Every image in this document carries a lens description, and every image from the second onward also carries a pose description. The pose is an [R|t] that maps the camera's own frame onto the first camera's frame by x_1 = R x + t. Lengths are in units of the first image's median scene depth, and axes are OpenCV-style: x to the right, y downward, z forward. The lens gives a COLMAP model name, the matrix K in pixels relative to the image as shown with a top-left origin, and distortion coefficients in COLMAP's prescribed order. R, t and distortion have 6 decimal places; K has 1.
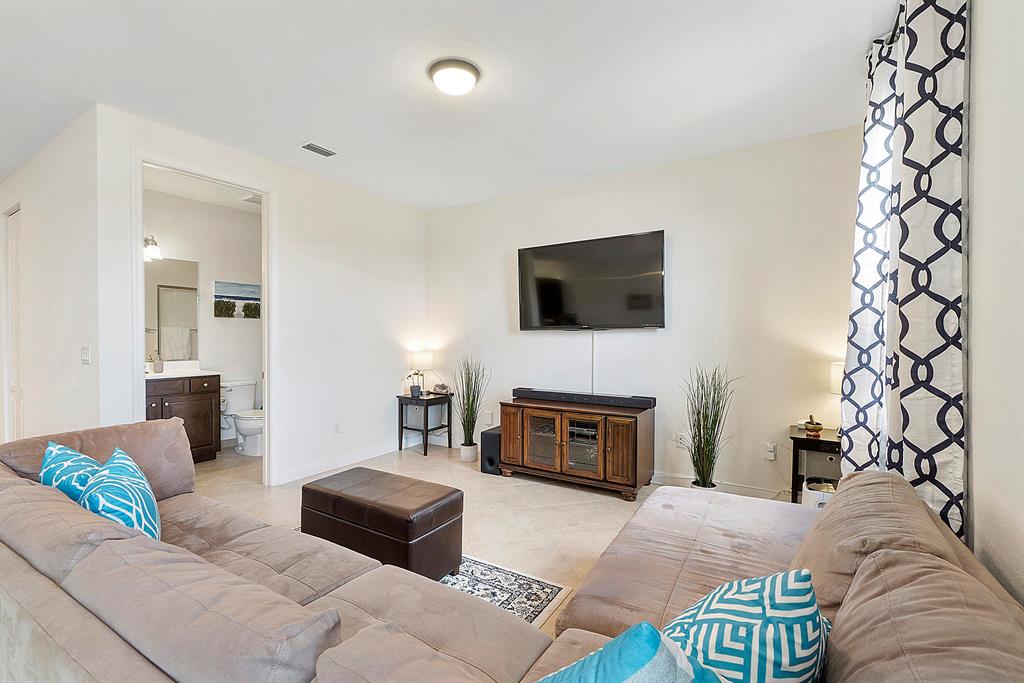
lens RADIAL K [[450.1, 0, 510.3], [0, 450.1, 345.1], [0, 0, 1]] dist [-0.005428, 0.001670]
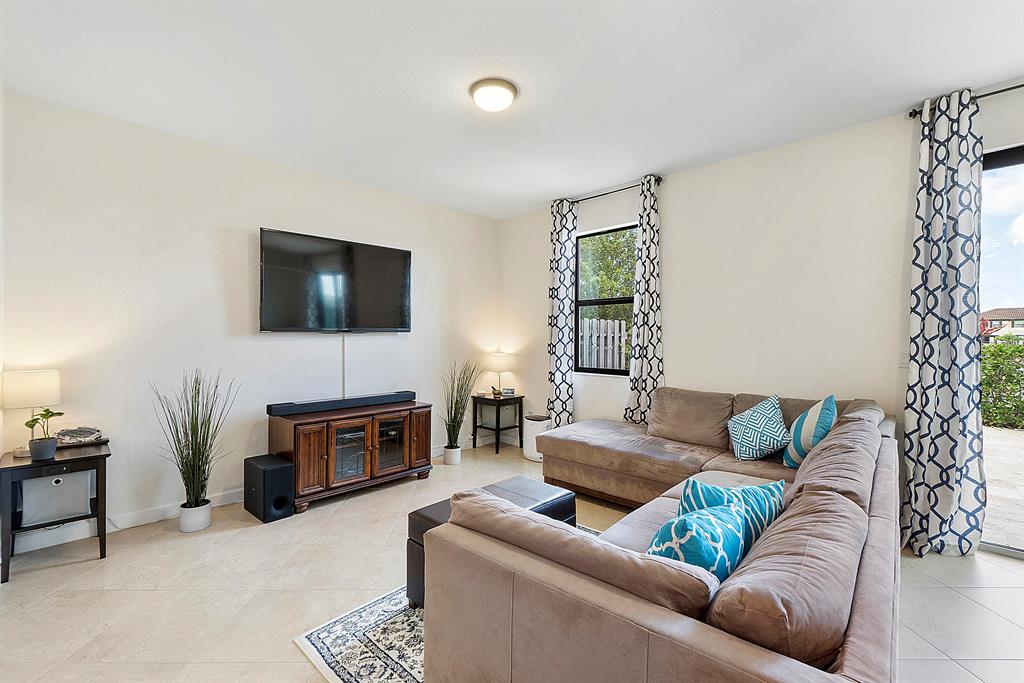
lens RADIAL K [[450.1, 0, 512.1], [0, 450.1, 342.1], [0, 0, 1]] dist [-0.005428, 0.001670]
pose [[0.196830, -0.011109, 0.980375, -0.692529], [0.021625, 0.999742, 0.006987, -0.011745], [-0.980199, 0.019825, 0.197019, 0.441813]]
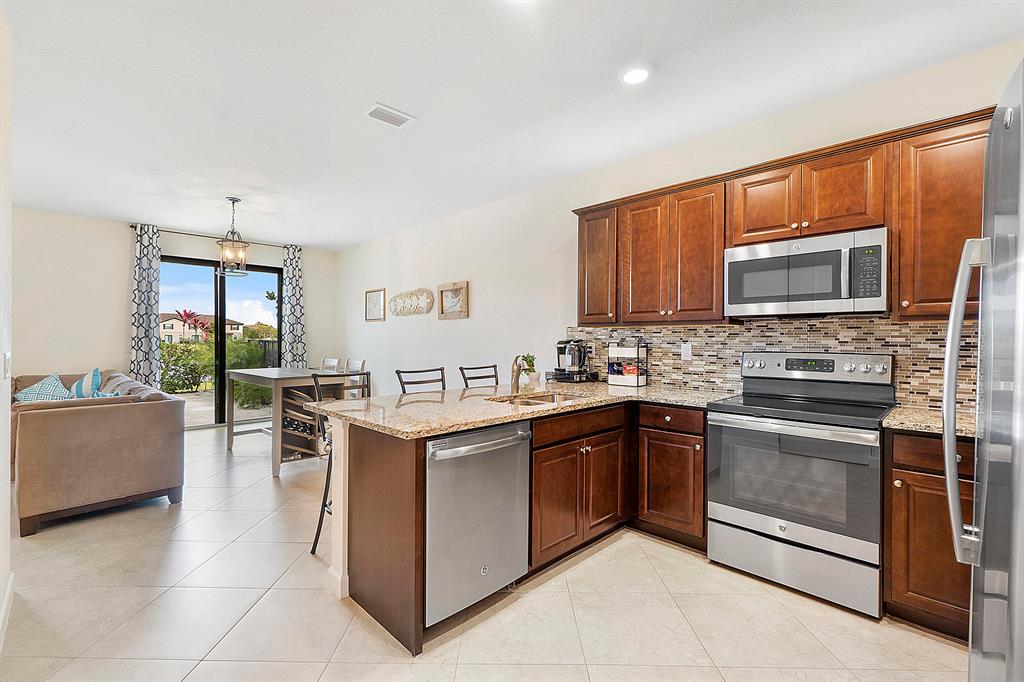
lens RADIAL K [[450.1, 0, 501.7], [0, 450.1, 341.5], [0, 0, 1]] dist [-0.005428, 0.001670]
pose [[-0.977685, -0.006958, 0.209963, -0.993179], [-0.002019, 0.999716, 0.023728, -0.017533], [-0.210068, 0.022775, -0.977421, 0.760158]]
